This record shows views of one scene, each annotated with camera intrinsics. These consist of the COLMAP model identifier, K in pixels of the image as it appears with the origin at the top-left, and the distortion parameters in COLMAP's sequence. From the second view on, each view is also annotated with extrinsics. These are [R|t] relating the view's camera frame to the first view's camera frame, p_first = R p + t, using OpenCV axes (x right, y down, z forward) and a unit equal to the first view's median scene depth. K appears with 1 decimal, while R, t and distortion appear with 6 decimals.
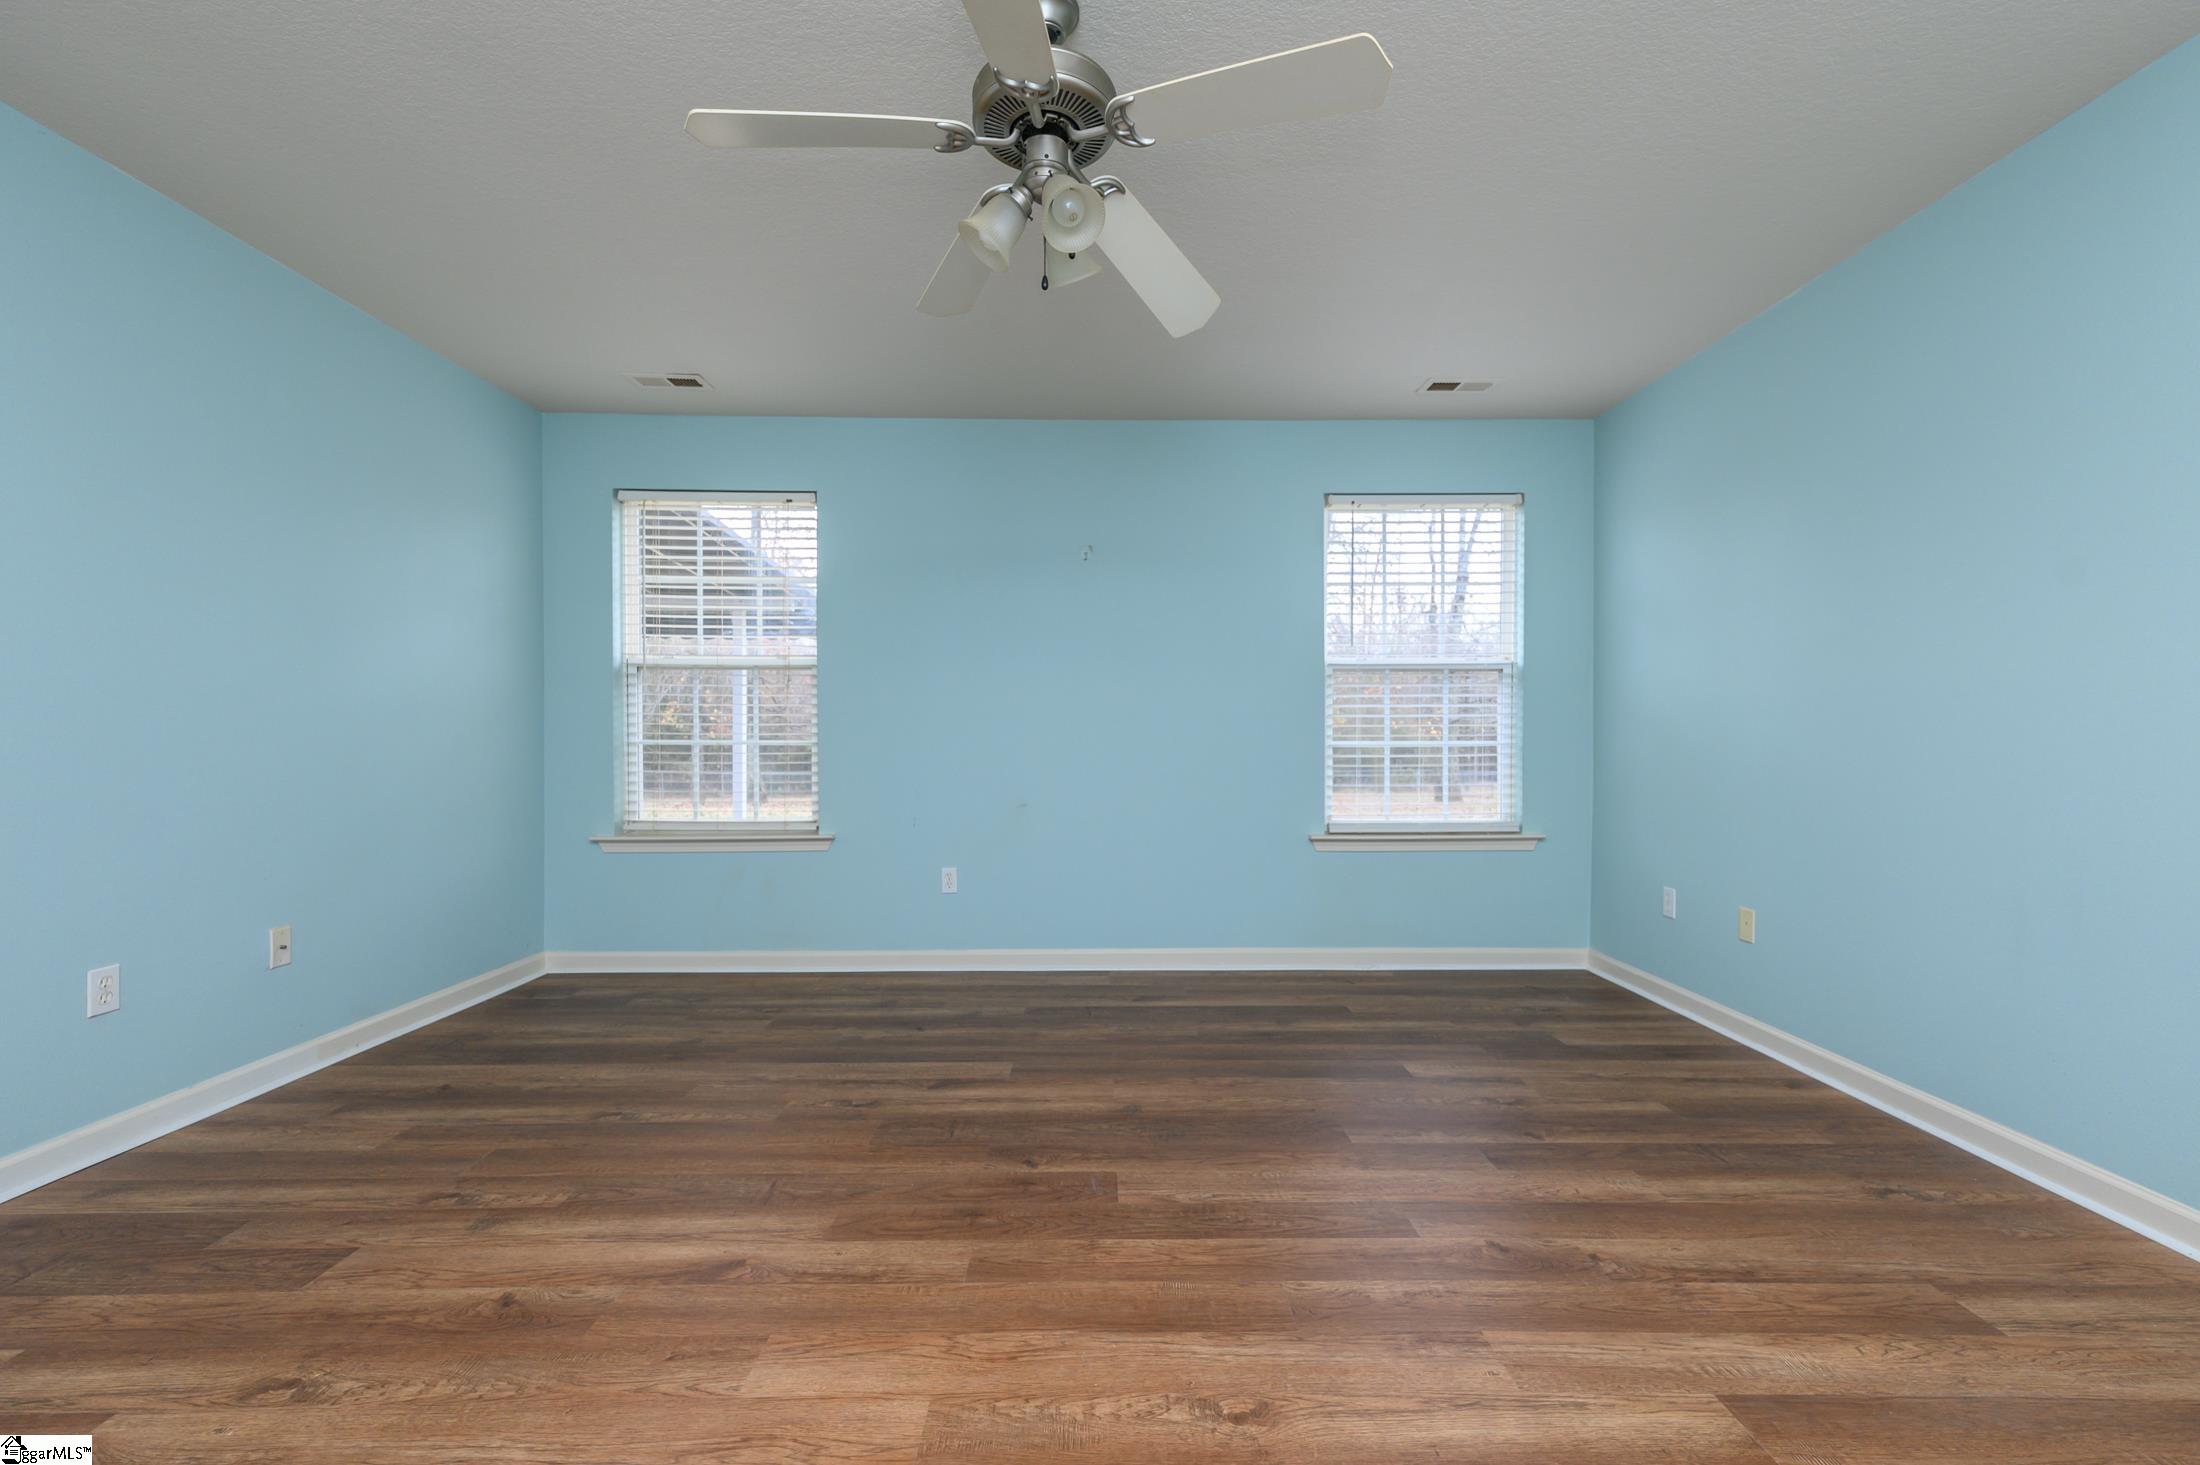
lens RADIAL K [[920.9, 0, 1105.2], [0, 920.9, 751.1], [0, 0, 1]] dist [0.012927, 0.000142]
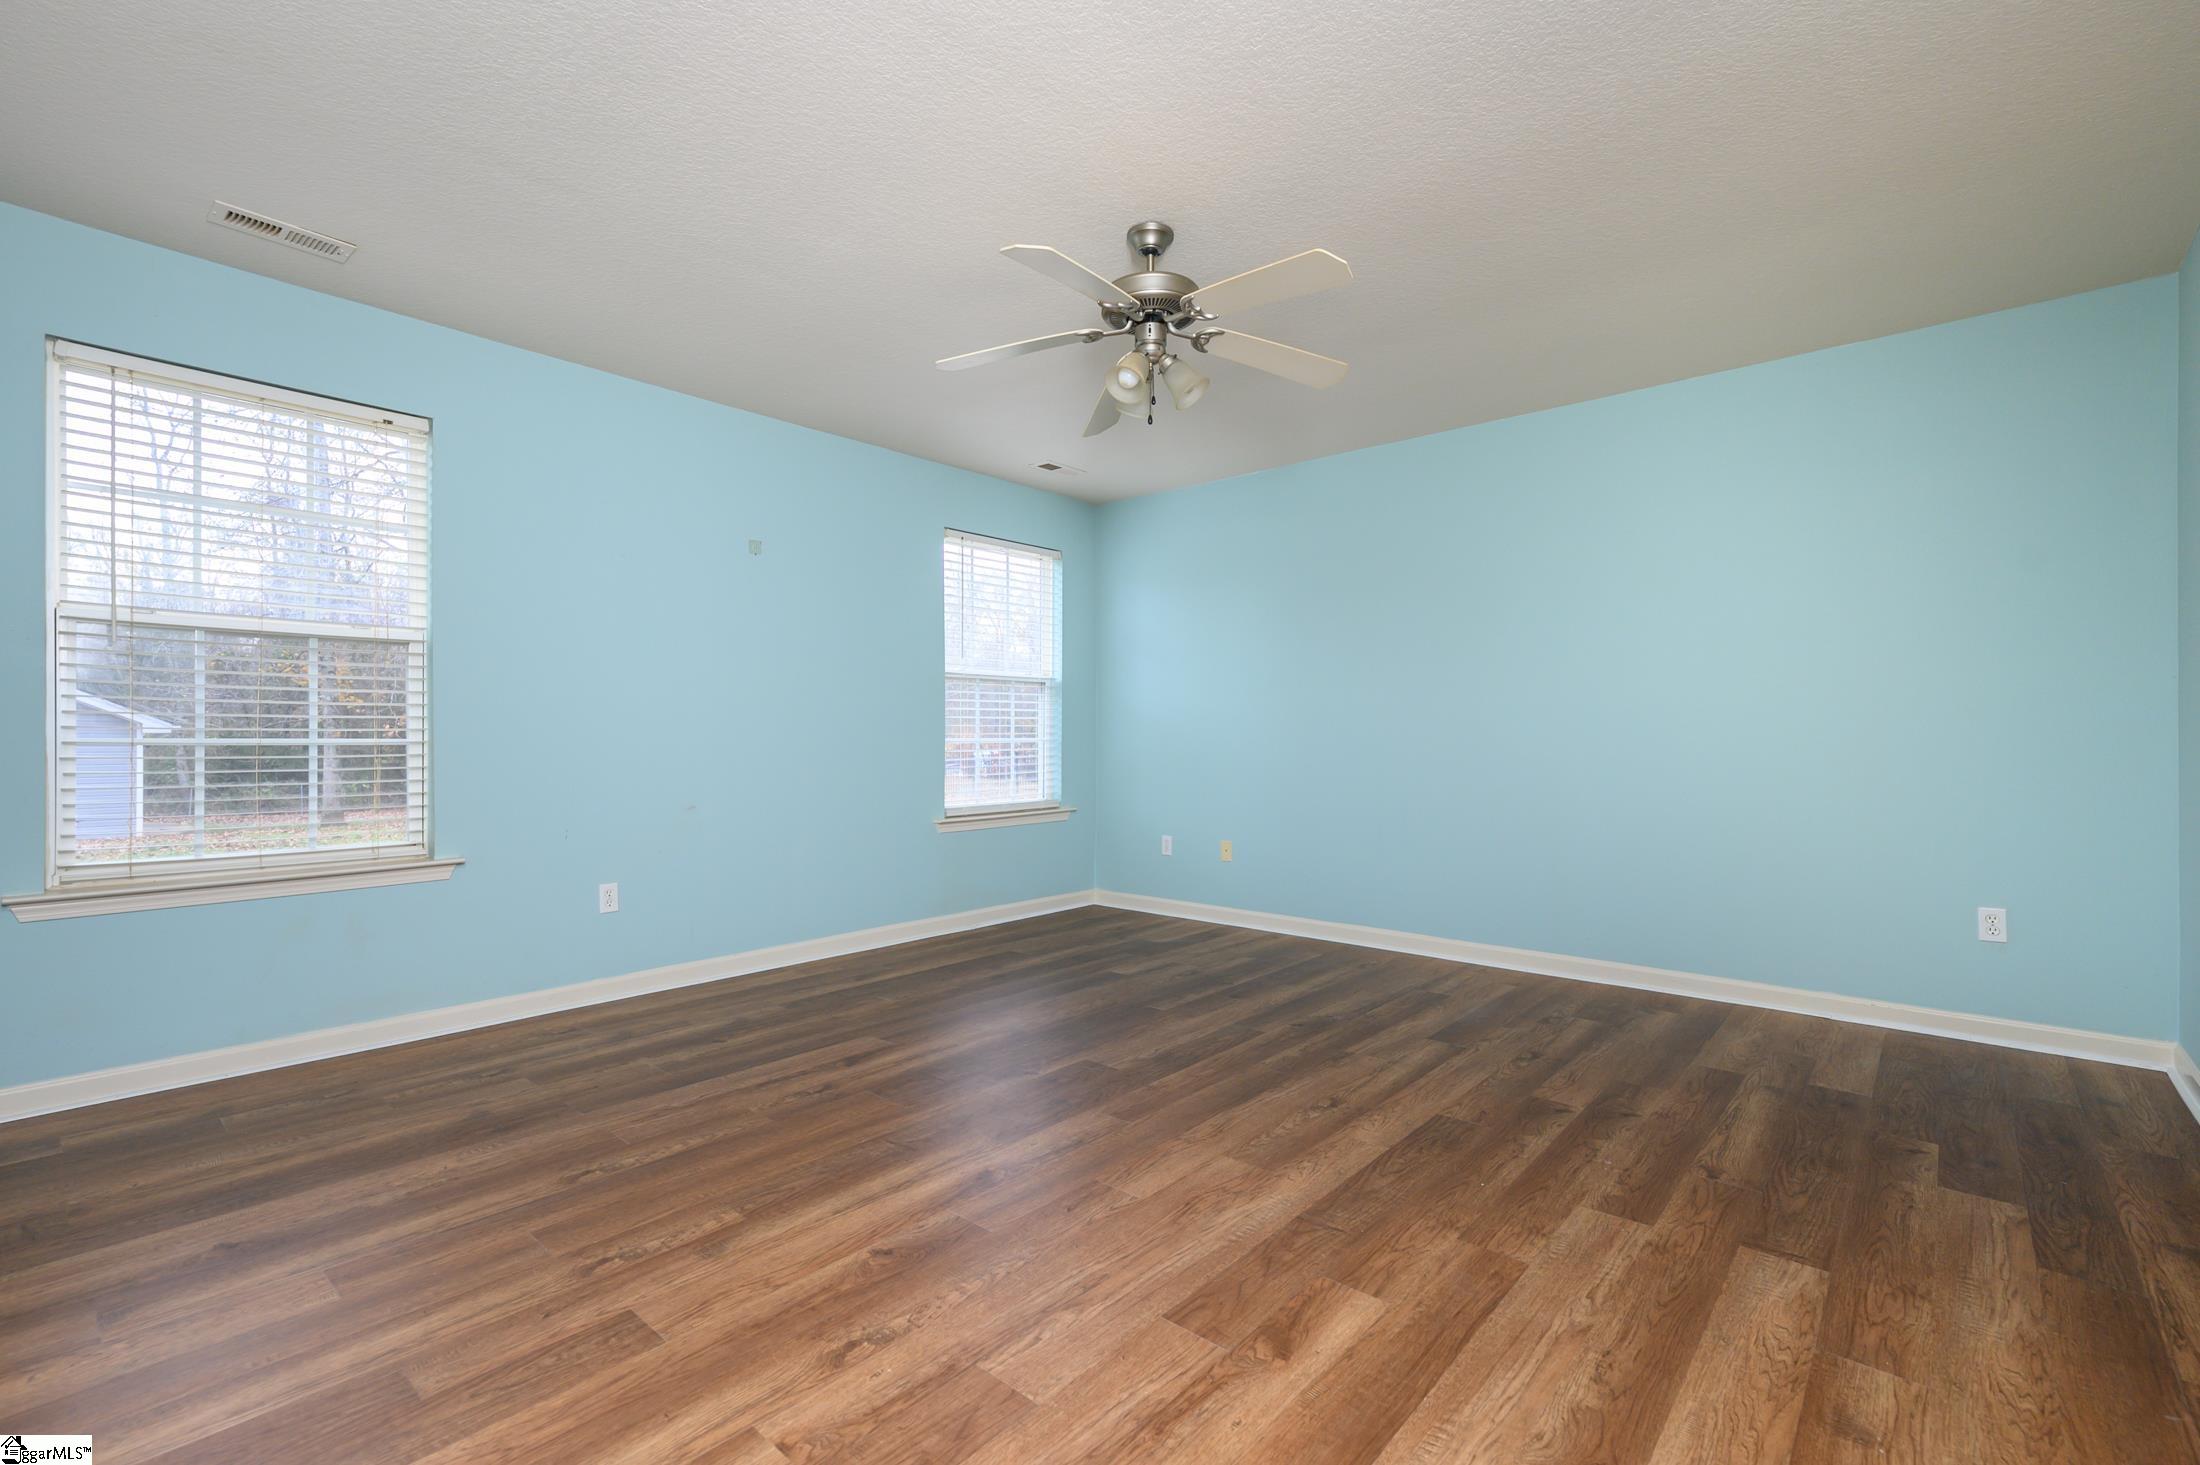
lens RADIAL K [[971.4, 0, 1143.5], [0, 971.4, 744.0], [0, 0, 1]] dist [0.004200, 0.000138]
pose [[0.648741, -0.006634, 0.760980, -1.082075], [0.011392, 0.999935, -0.000994, 0.000874], [-0.760924, 0.009314, 0.648774, 0.020370]]
